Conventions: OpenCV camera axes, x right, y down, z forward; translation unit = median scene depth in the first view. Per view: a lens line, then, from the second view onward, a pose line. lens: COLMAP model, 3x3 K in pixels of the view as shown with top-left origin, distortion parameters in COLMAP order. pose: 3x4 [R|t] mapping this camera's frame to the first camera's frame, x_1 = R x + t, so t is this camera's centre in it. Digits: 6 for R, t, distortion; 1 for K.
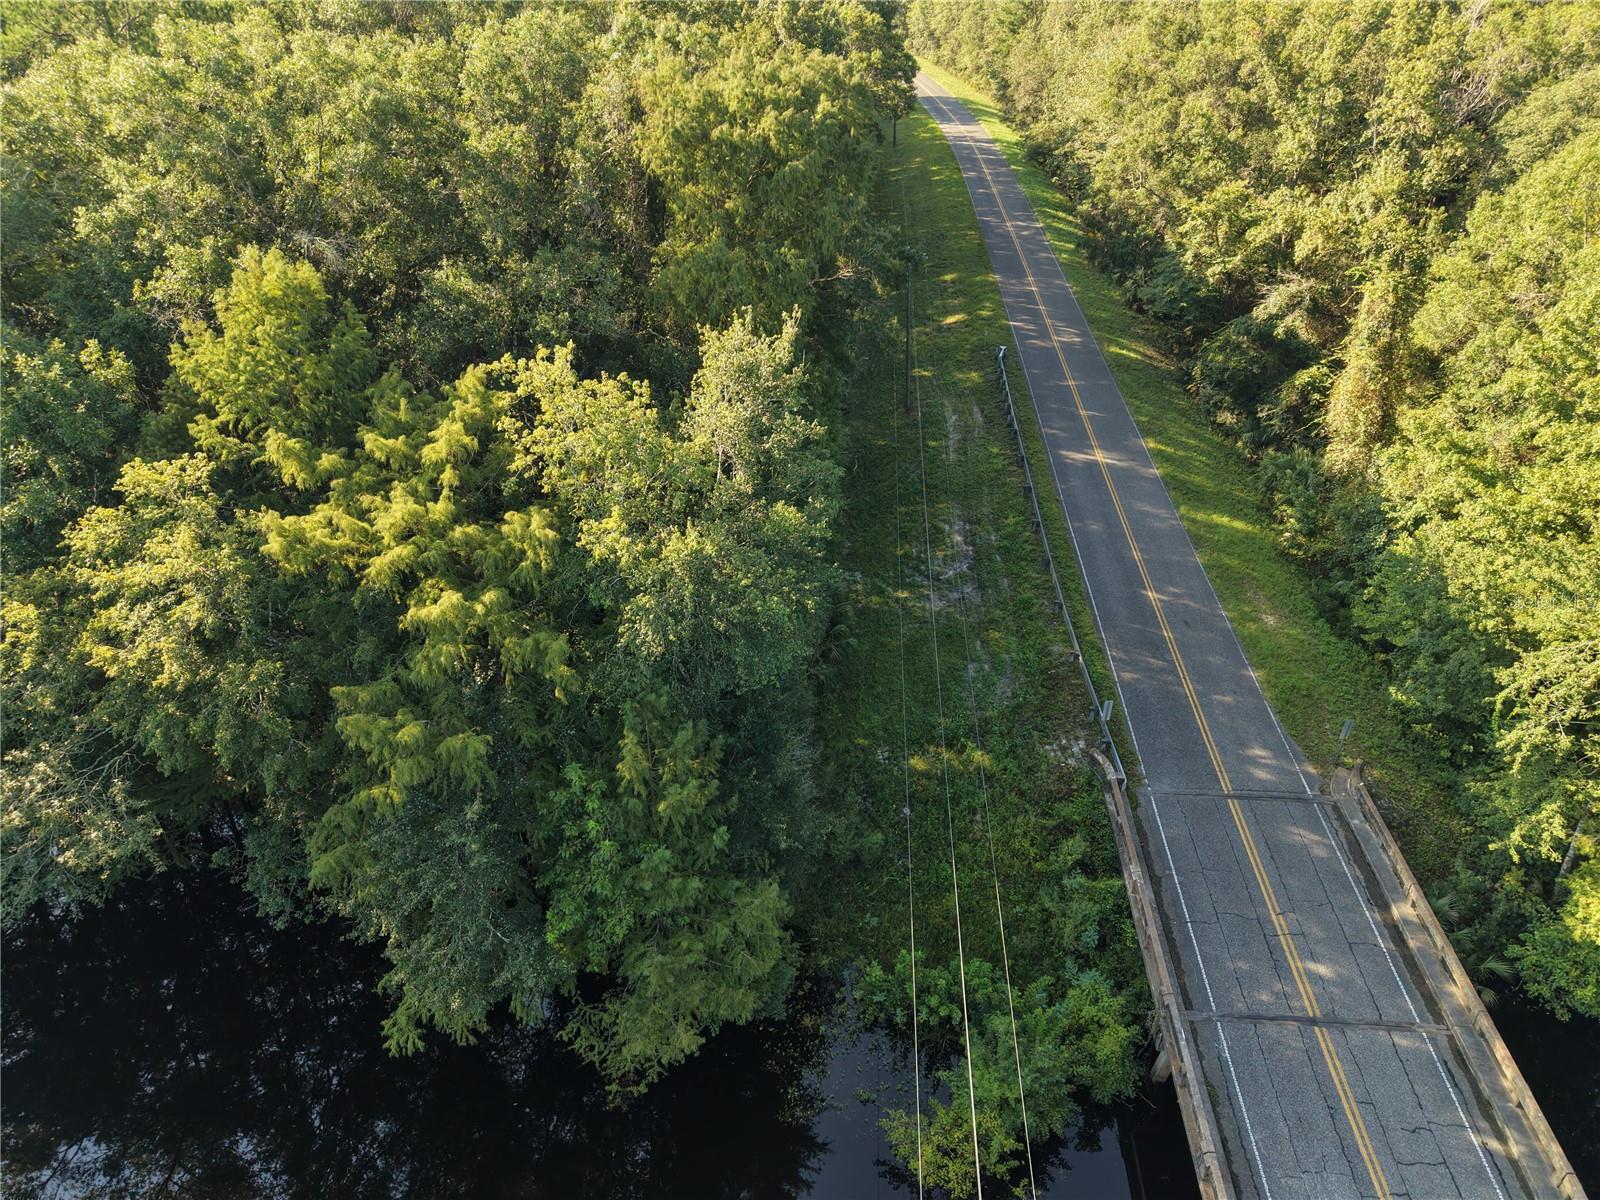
lens RADIAL K [[1065.7, 0, 801.4], [0, 1065.7, 588.4], [0, 0, 1]] dist [0.033015, -0.034473]
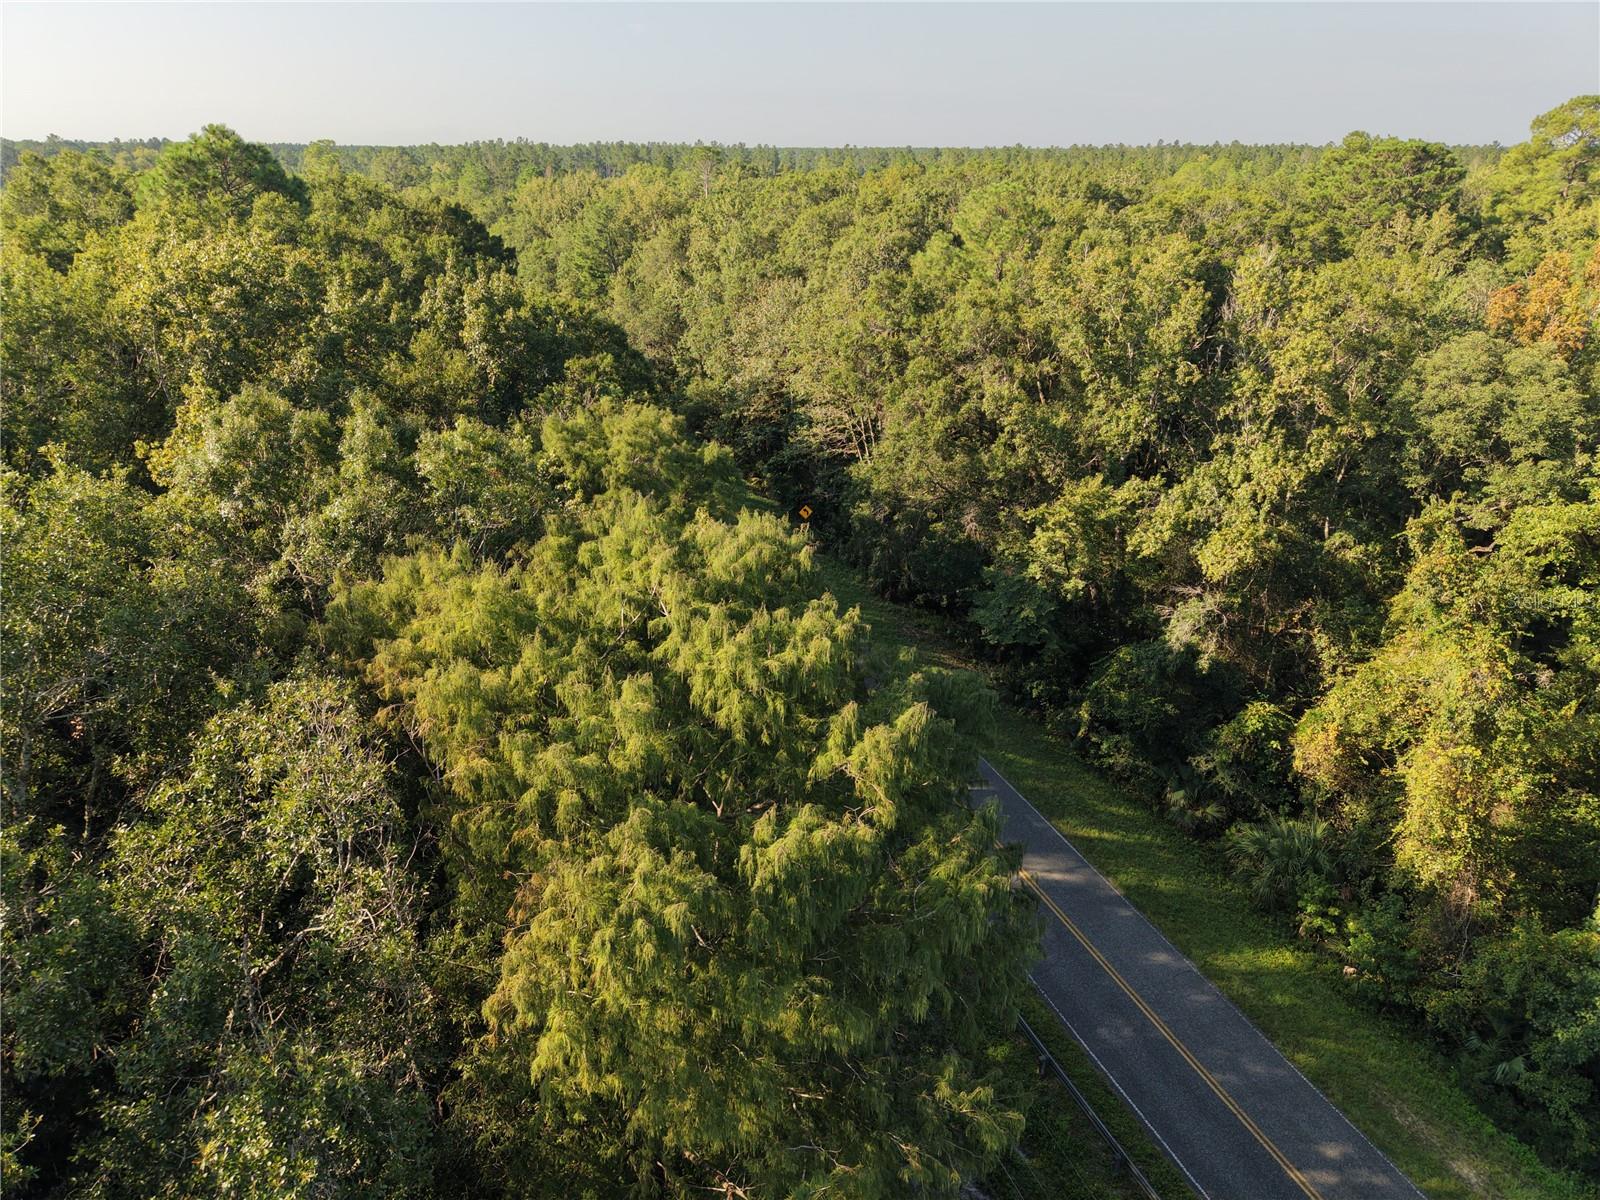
lens RADIAL K [[1065.7, 0, 801.4], [0, 1065.7, 588.4], [0, 0, 1]] dist [0.033015, -0.034473]
pose [[0.910391, -0.155391, 0.383462, -0.155218], [0.221283, 0.965971, -0.133914, -0.419799], [-0.349604, 0.206768, 0.913797, 0.658348]]
